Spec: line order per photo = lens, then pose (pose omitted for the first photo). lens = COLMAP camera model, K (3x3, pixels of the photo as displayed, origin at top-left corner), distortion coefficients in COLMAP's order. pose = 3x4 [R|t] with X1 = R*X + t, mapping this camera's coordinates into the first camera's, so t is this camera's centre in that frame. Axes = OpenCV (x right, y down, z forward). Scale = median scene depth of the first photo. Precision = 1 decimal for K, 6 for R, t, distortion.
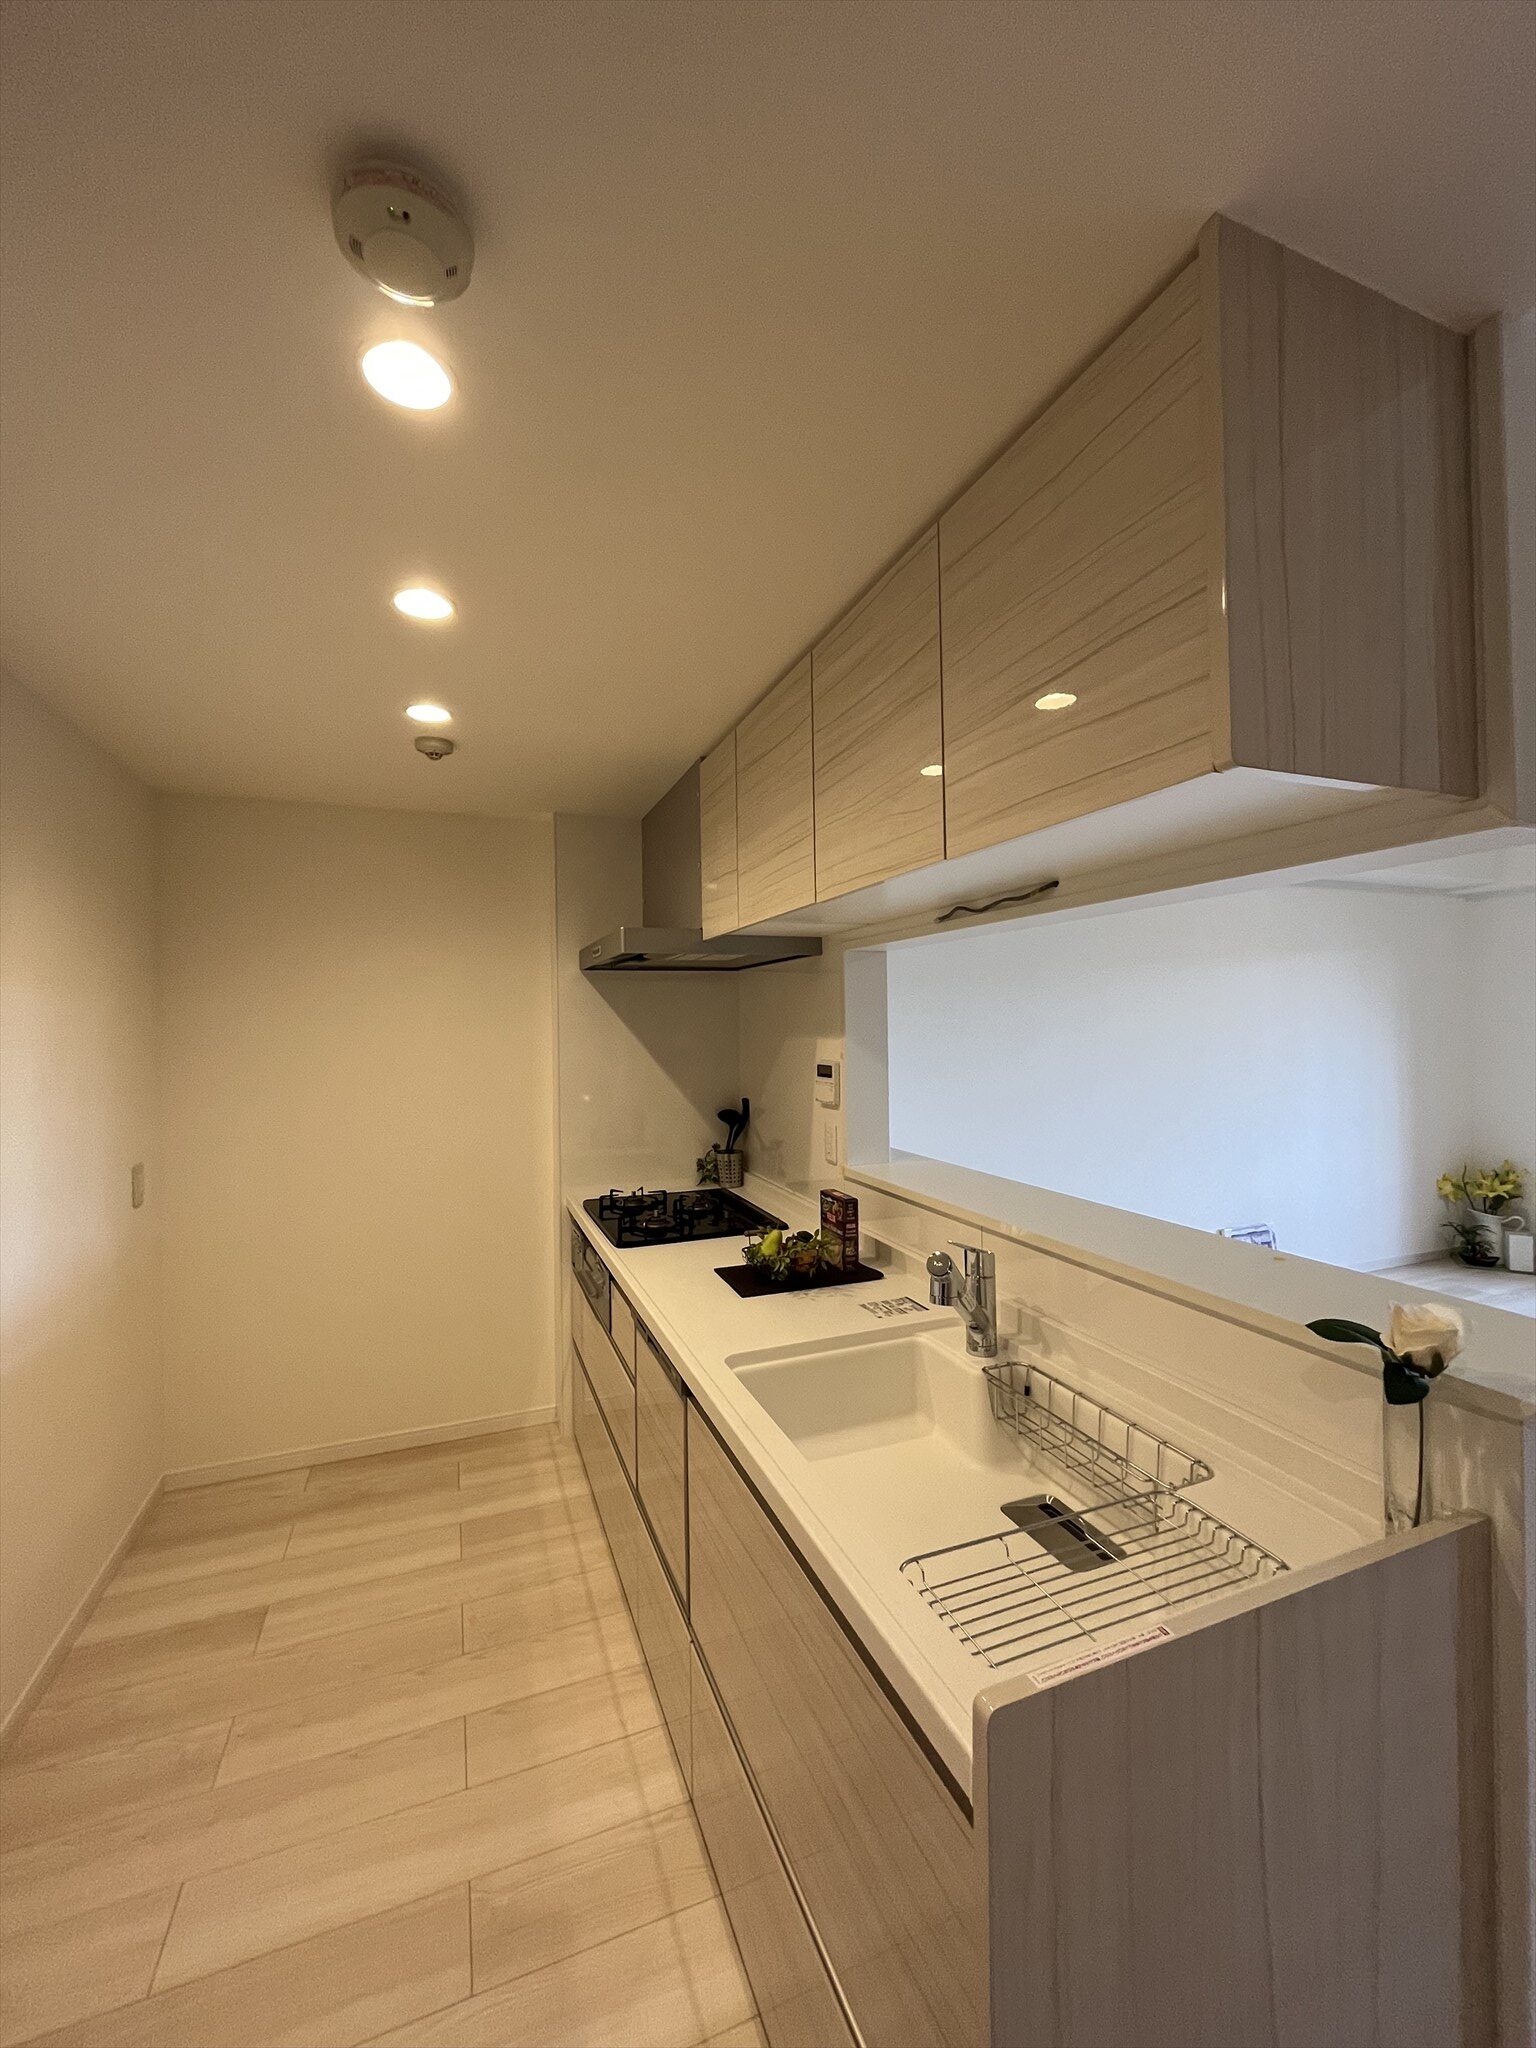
lens RADIAL K [[820.6, 0, 768.0], [0, 820.6, 1024.0], [0, 0, 1]] dist [-0.001771, 0.000158]
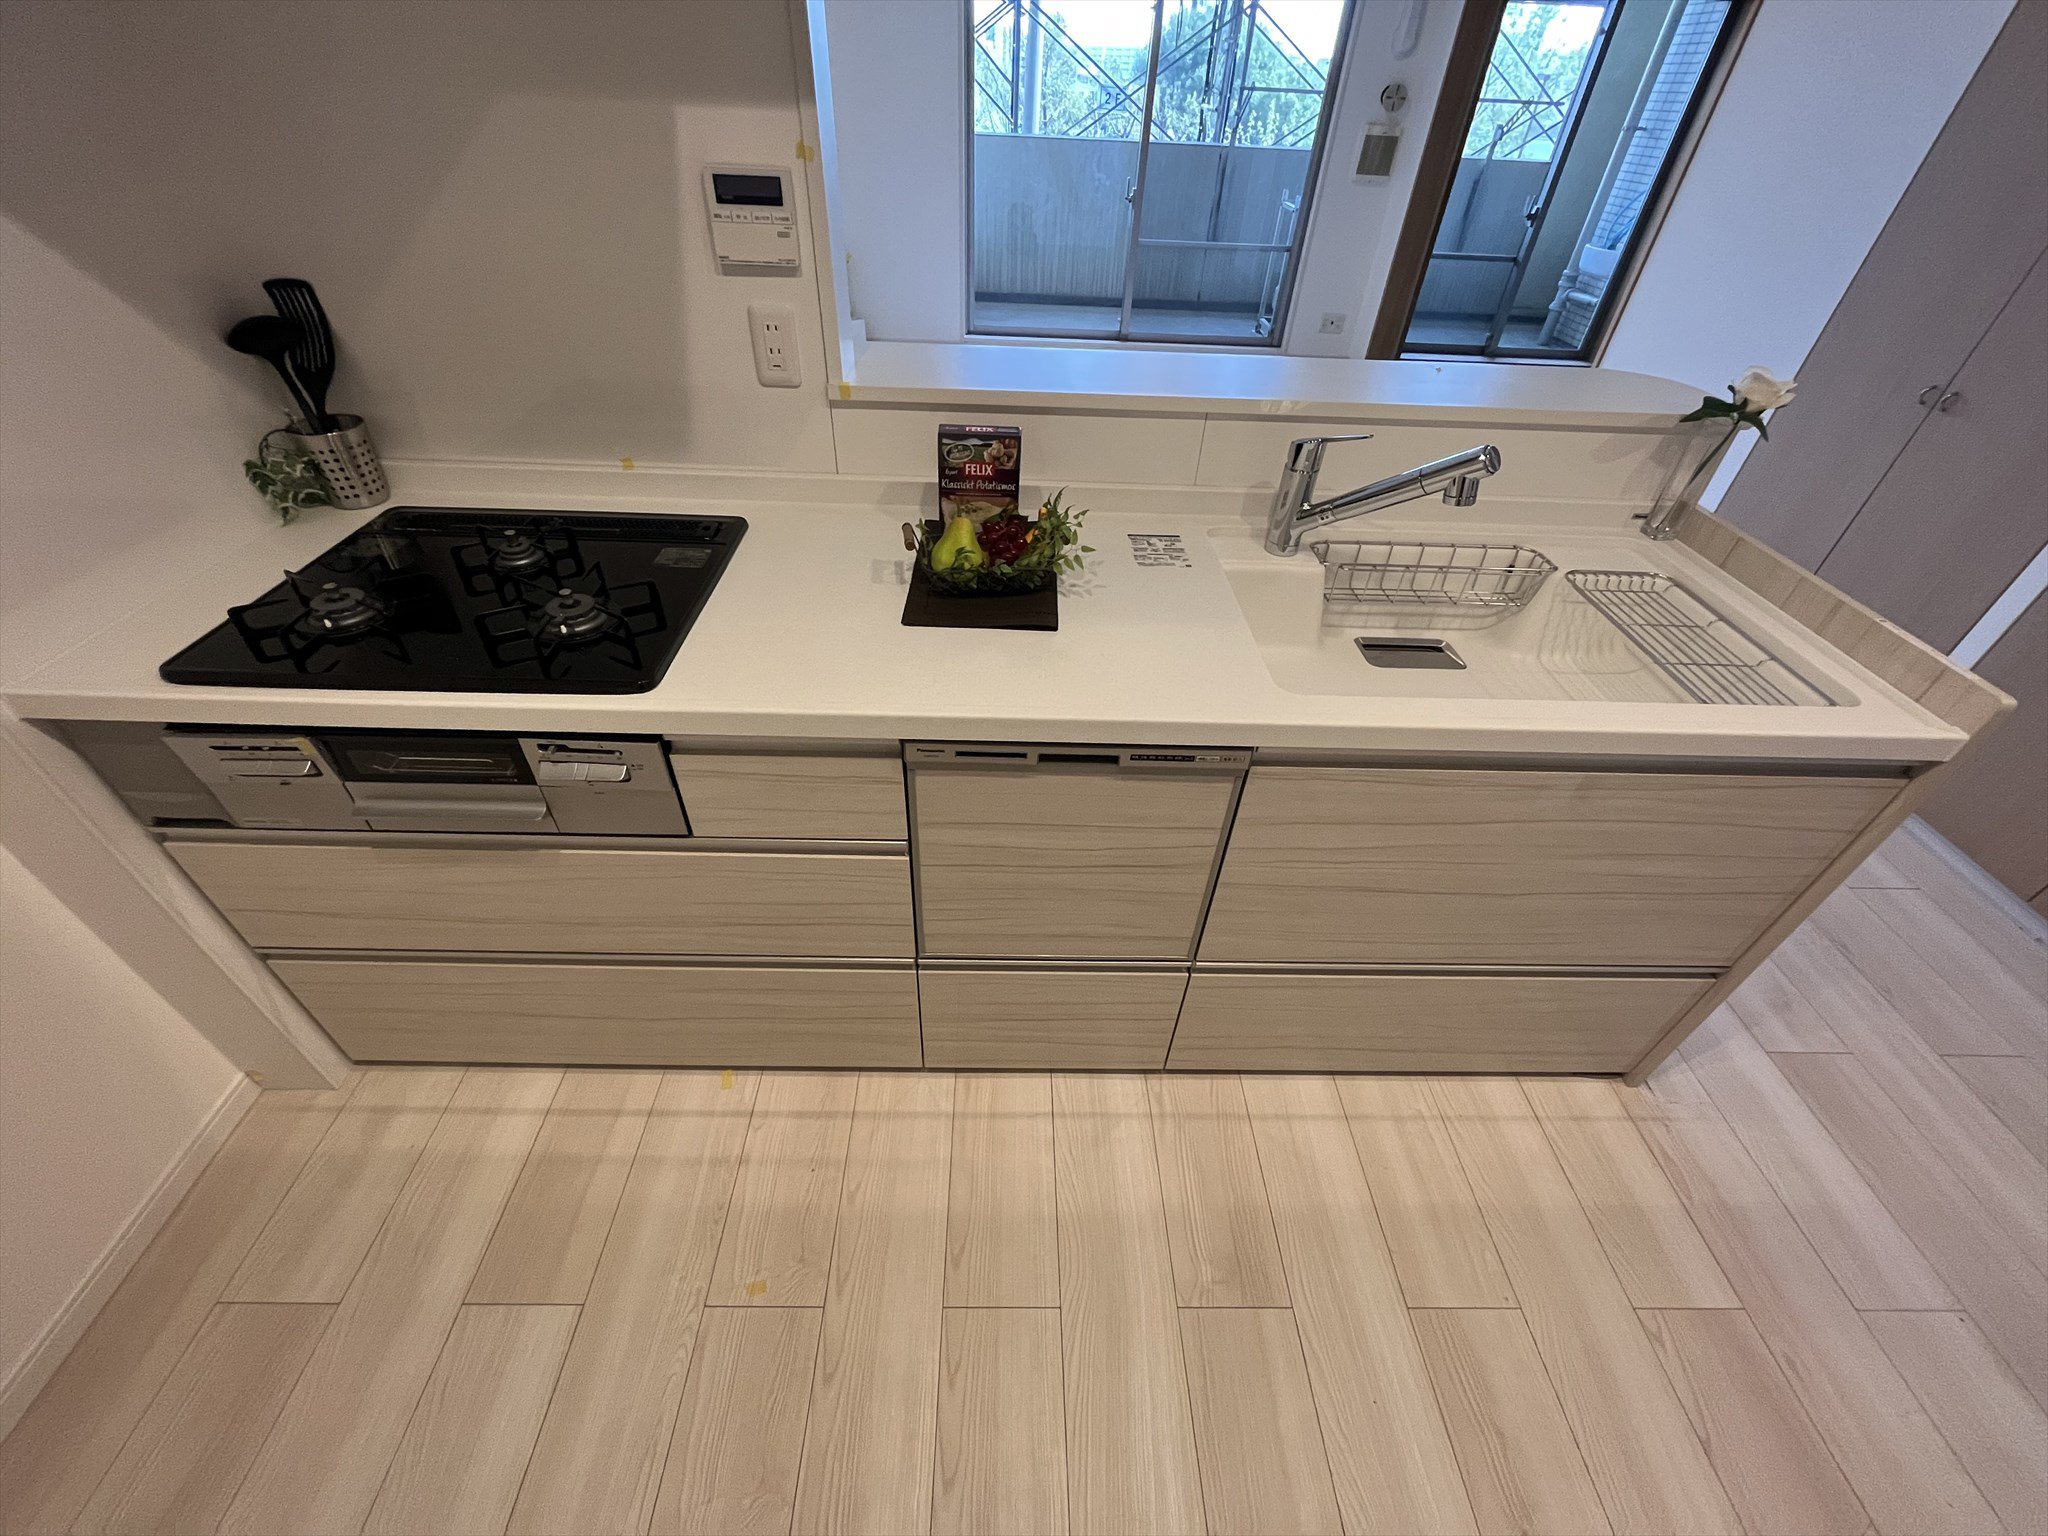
lens RADIAL K [[820.6, 0, 1019.6], [0, 820.6, 763.3], [0, 0, 1]] dist [-0.001771, 0.000158]
pose [[0.356322, -0.578372, 0.733839, -0.584016], [-0.039693, 0.775311, 0.630331, 0.009563], [-0.933520, -0.253730, 0.253303, 0.852341]]
